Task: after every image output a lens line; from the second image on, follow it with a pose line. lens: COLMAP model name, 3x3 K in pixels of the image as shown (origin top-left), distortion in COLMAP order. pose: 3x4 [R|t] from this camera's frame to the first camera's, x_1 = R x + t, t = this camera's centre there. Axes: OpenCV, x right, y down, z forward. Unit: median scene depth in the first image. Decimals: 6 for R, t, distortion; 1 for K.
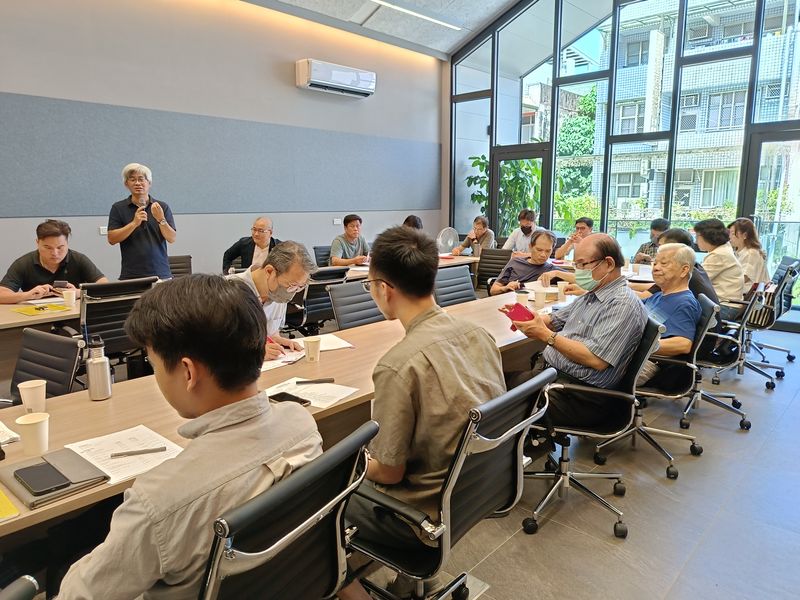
lens RADIAL K [[562.5, 0, 400.2], [0, 562.5, 299.0], [0, 0, 1]] dist [0.025388, -0.029287]
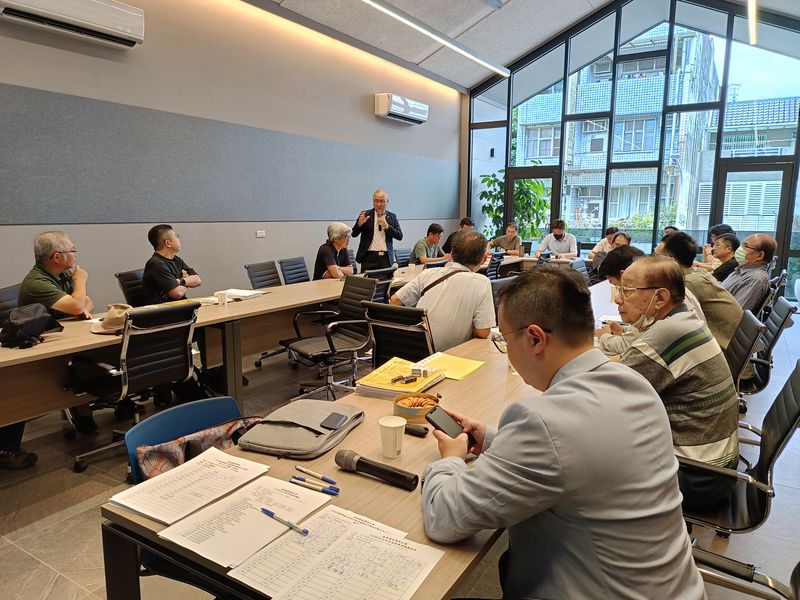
lens RADIAL K [[565.5, 0, 400.8], [0, 565.5, 299.7], [0, 0, 1]] dist [0.035480, -0.034887]
pose [[0.982820, -0.014144, 0.184027, -0.279506], [0.016933, 0.999764, -0.013596, 0.025258], [-0.183791, 0.016479, 0.982827, -0.145104]]
